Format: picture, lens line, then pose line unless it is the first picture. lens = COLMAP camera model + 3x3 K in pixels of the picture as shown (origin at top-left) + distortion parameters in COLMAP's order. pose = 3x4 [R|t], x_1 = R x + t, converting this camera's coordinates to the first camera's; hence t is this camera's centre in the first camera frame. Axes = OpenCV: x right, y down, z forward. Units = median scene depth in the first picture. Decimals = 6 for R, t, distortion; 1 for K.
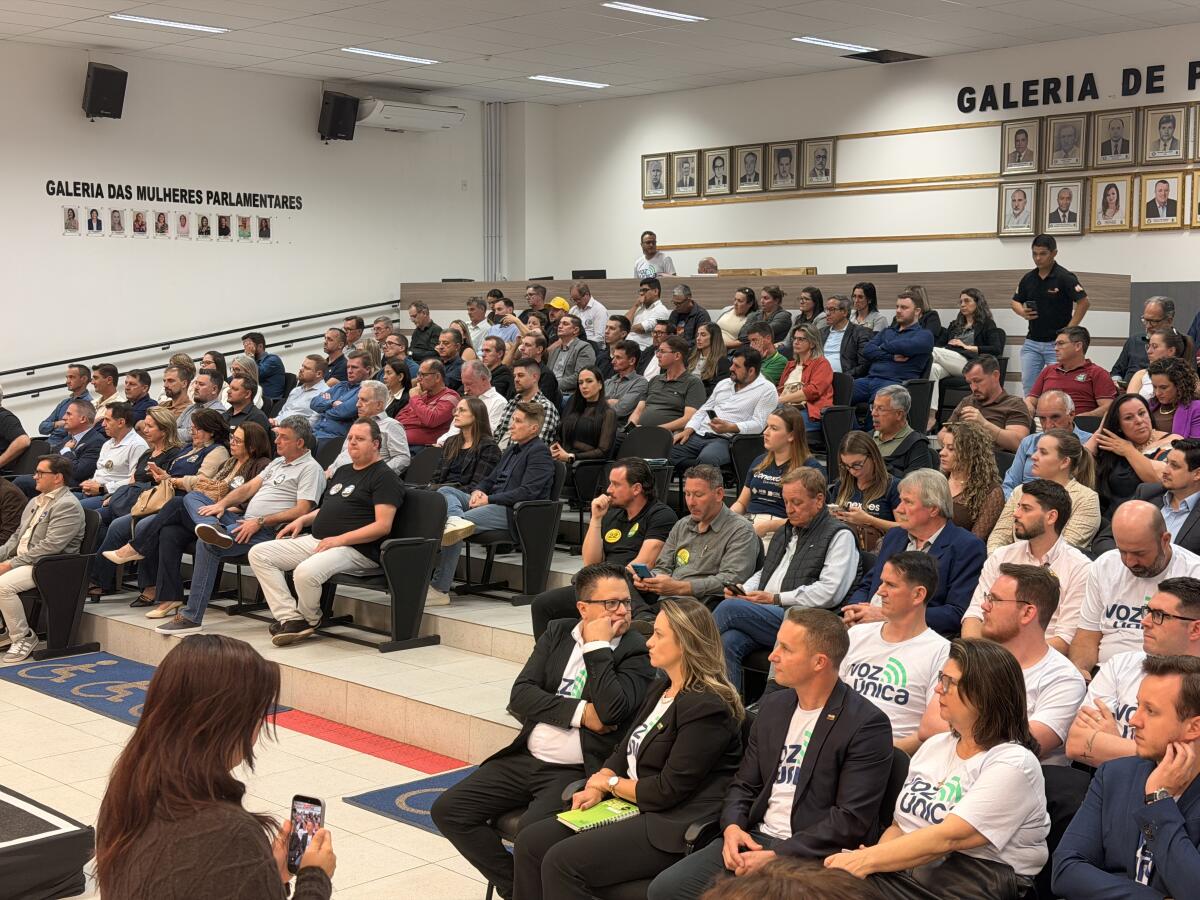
lens RADIAL K [[1660.6, 0, 588.7], [0, 1660.6, 444.3], [0, 0, 1]] dist [0.139463, 0.000000]
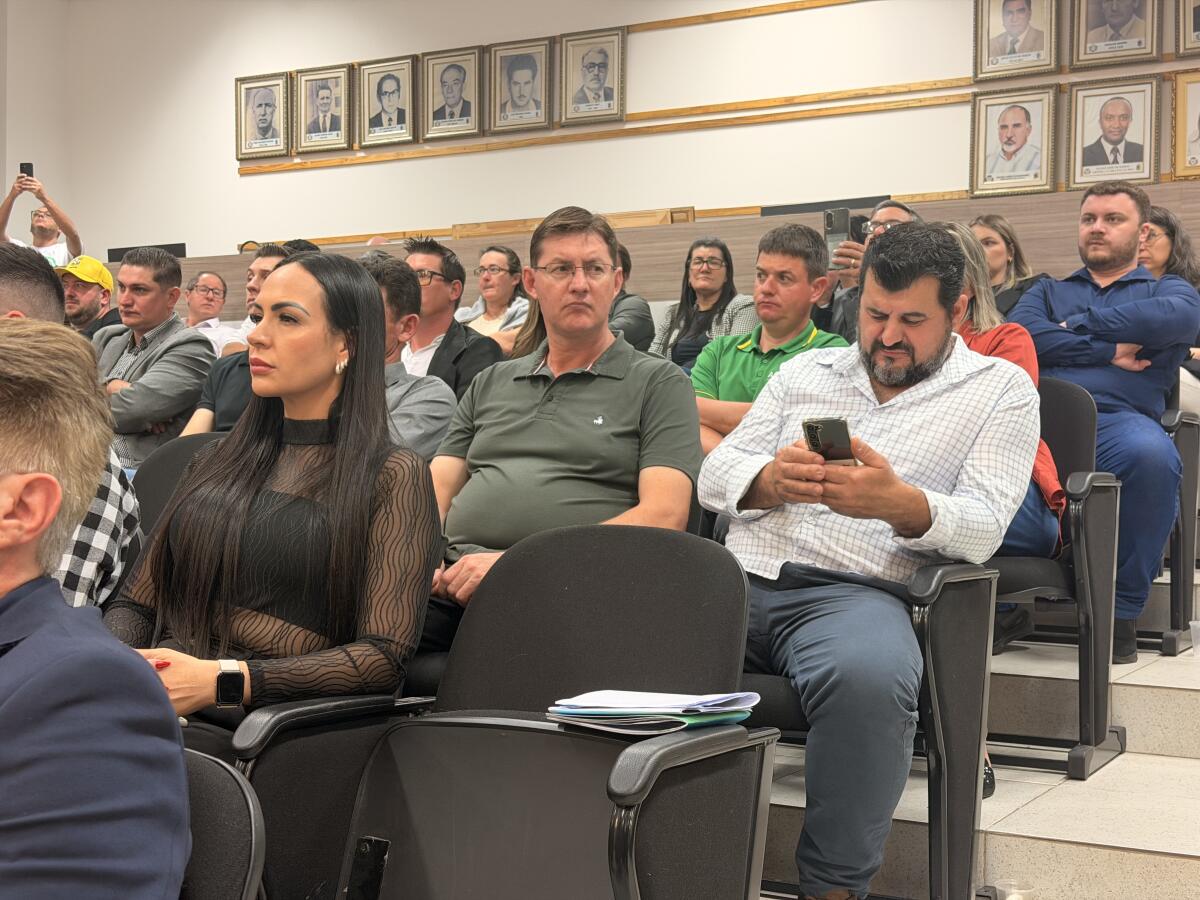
lens RADIAL K [[1660.6, 0, 573.7], [0, 1660.6, 452.2], [0, 0, 1]] dist [0.139463, 0.000000]
pose [[0.954535, 0.008535, 0.297977, -0.027682], [0.018936, 0.995835, -0.089184, 0.000030], [-0.297497, 0.090772, 0.950398, 0.502465]]
